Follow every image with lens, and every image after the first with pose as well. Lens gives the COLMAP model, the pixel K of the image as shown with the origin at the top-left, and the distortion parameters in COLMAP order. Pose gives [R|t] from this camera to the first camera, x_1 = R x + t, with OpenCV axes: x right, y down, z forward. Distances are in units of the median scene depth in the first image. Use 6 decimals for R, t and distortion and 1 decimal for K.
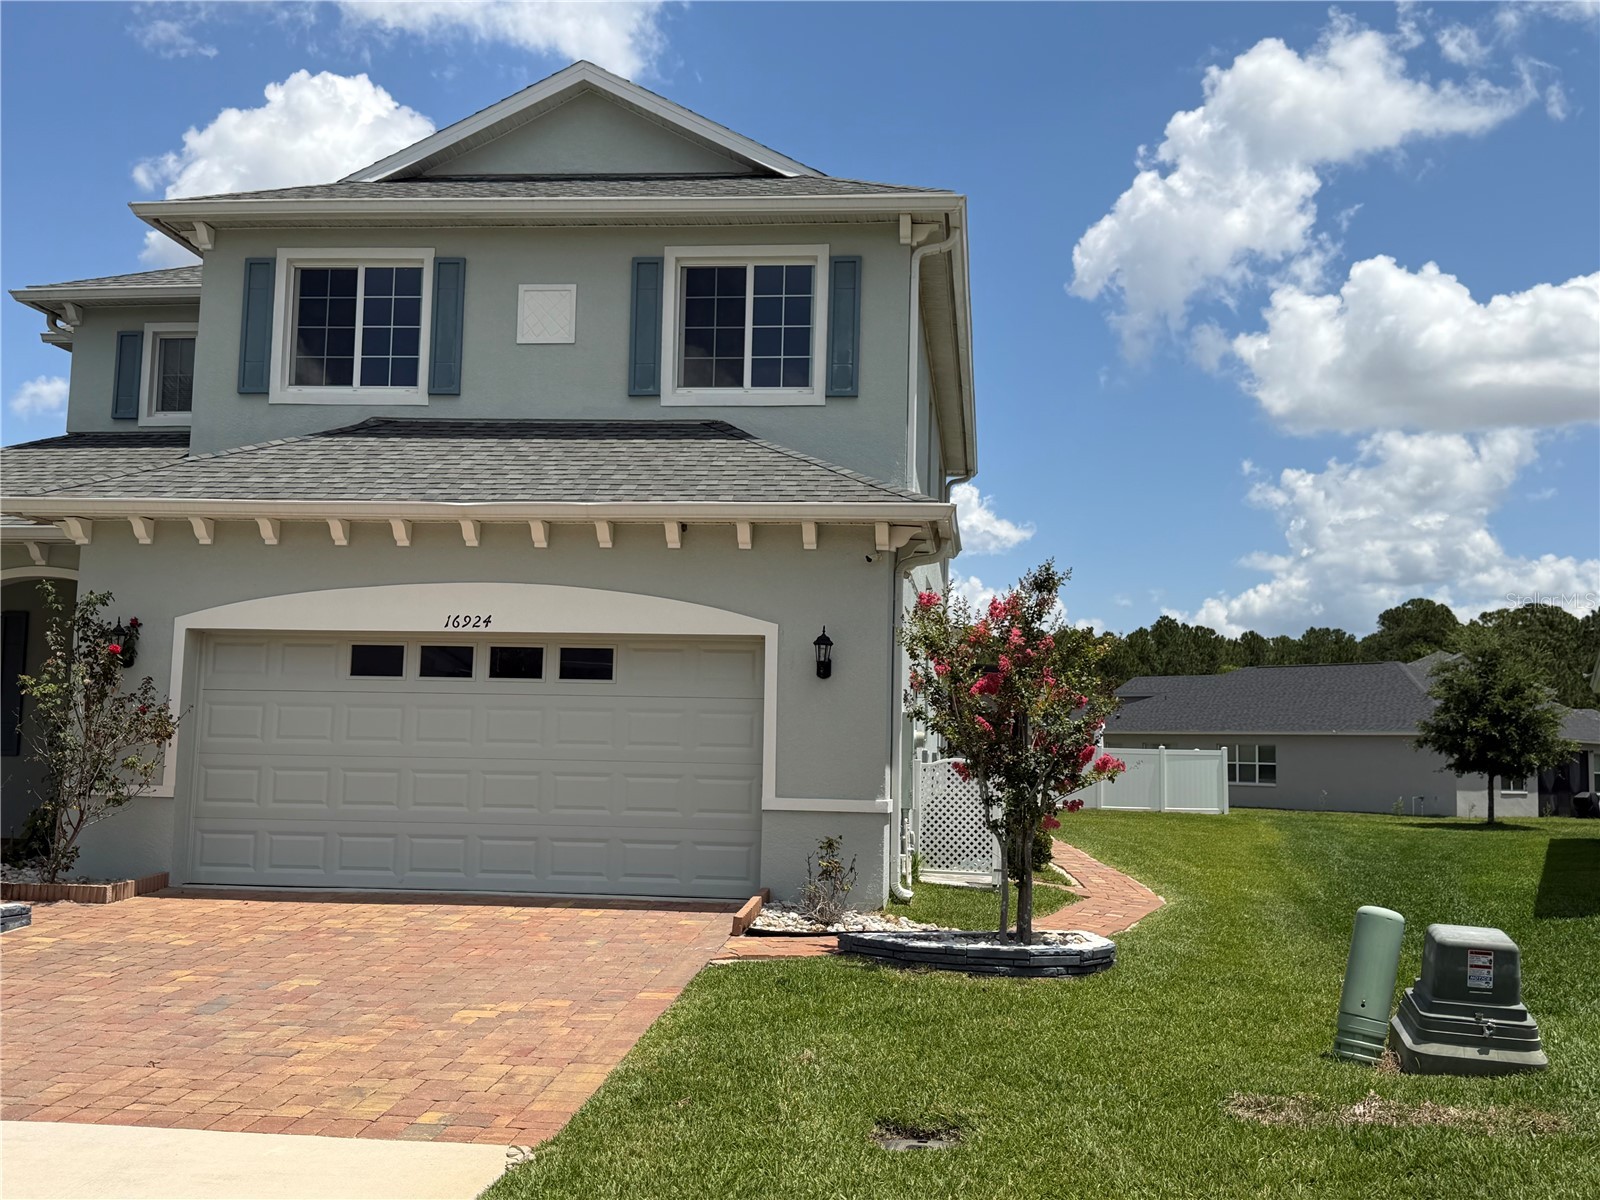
lens RADIAL K [[1548.4, 0, 778.9], [0, 1548.4, 600.2], [0, 0, 1]] dist [0.148217, -0.132779]
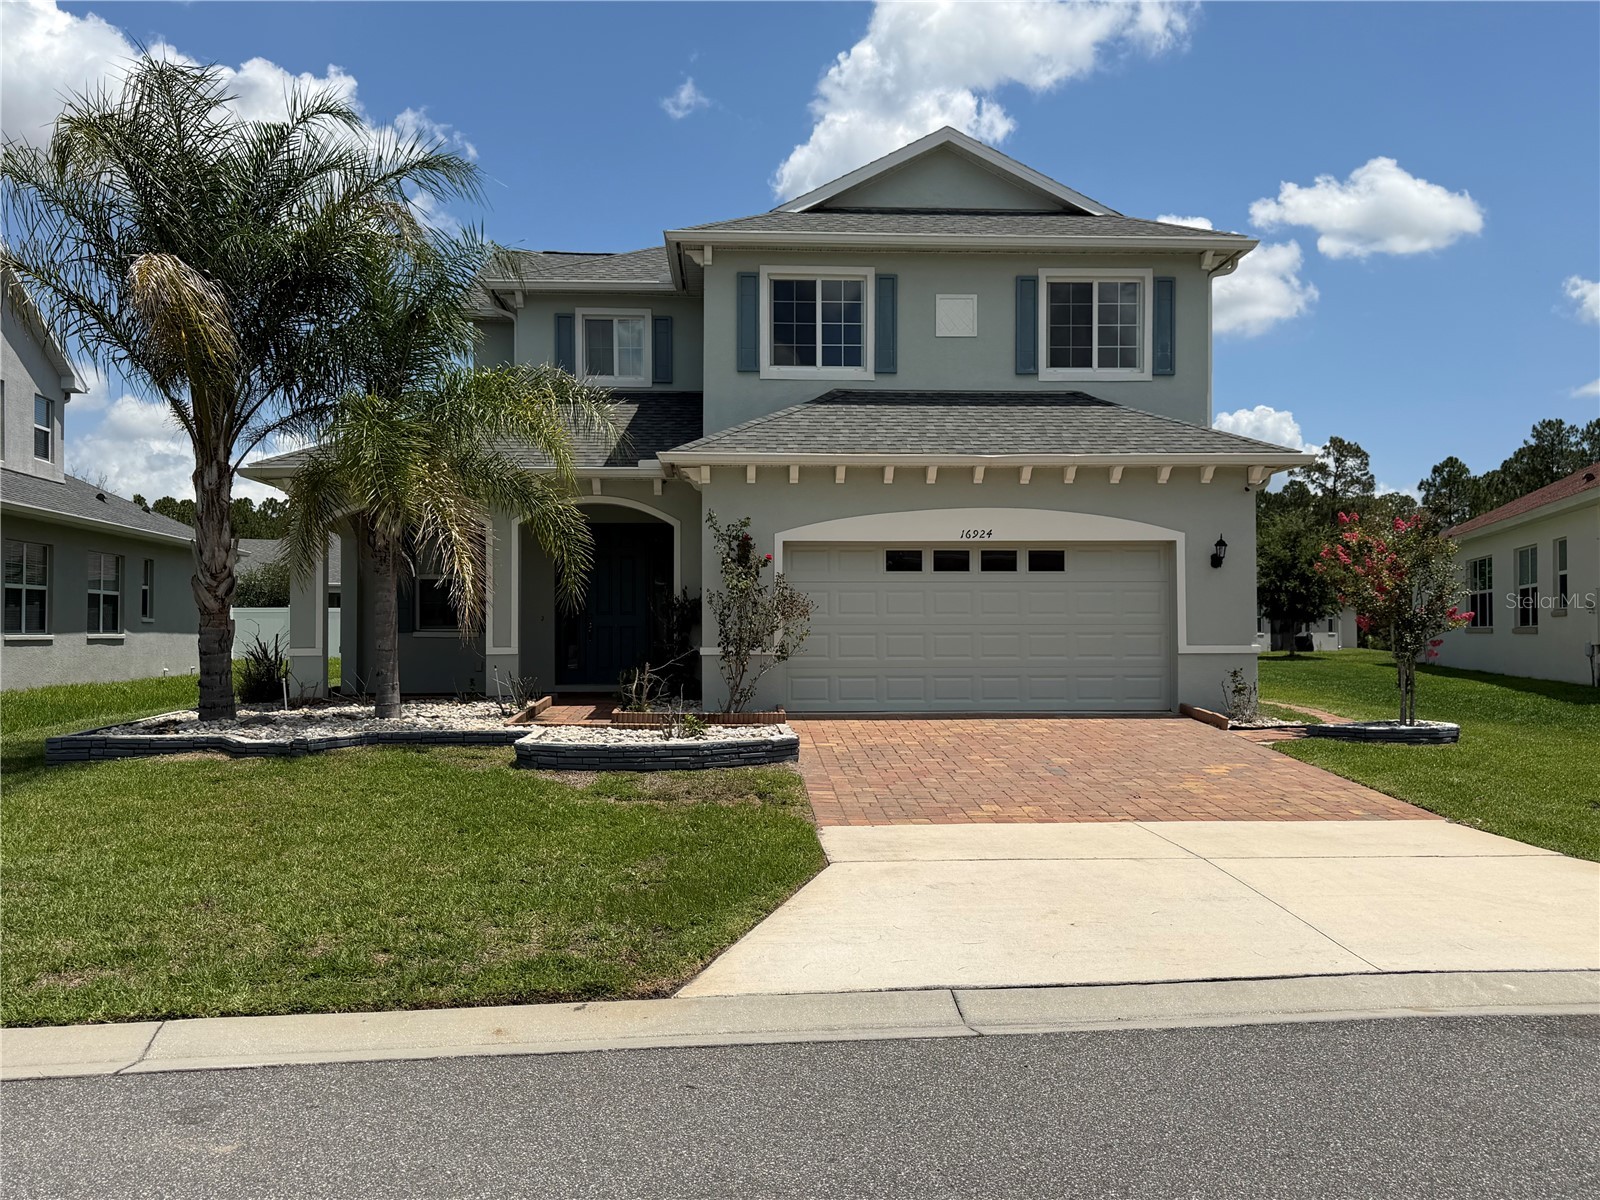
lens RADIAL K [[1311.3, 0, 800.0], [0, 1311.3, 600.0], [0, 0, 1]] dist [0.103237, -0.008825]
pose [[0.984714, -0.023193, 0.172625, -0.511098], [0.008776, 0.996443, 0.083812, -0.026484], [-0.173955, -0.081016, 0.981415, -0.185755]]
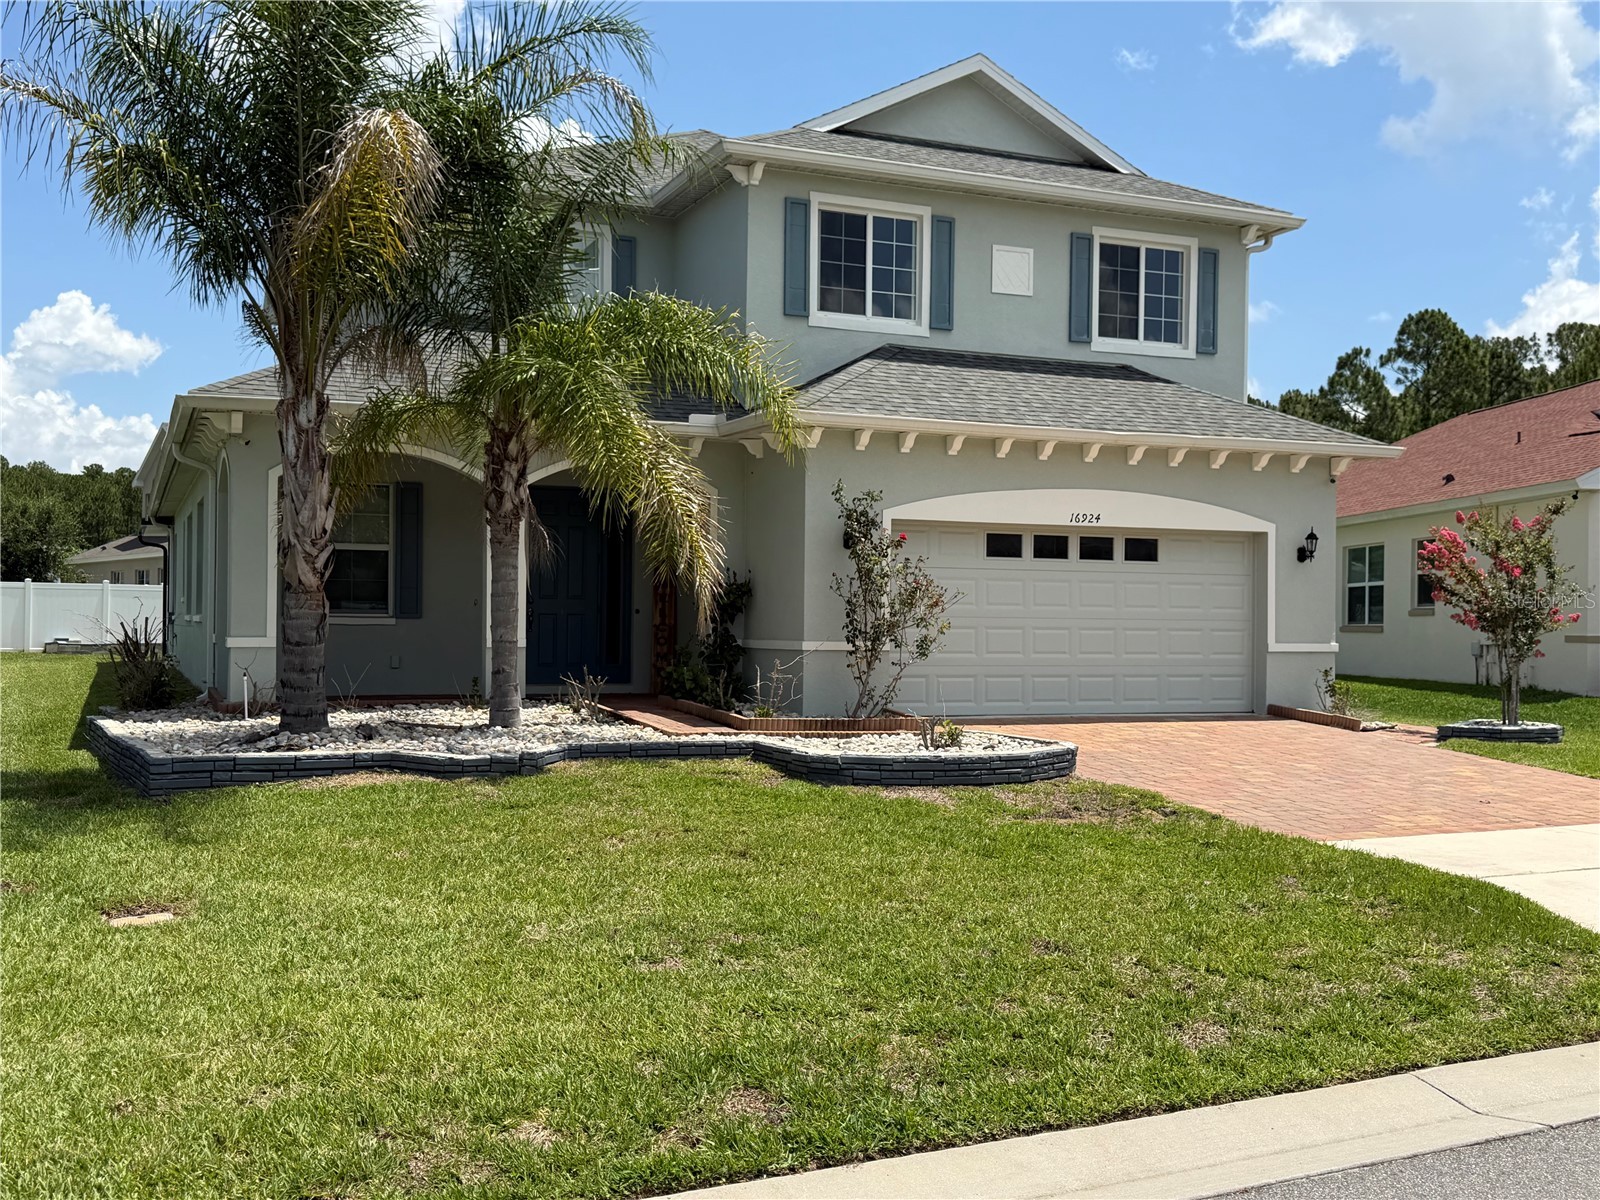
lens RADIAL K [[1552.8, 0, 800.0], [0, 1552.8, 600.0], [0, 0, 1]] dist [0.122354, -0.004506]
pose [[0.869683, -0.009036, 0.493528, -0.944004], [-0.040100, 0.995234, 0.088884, -0.022497], [-0.491980, -0.097092, 0.865176, -0.046462]]
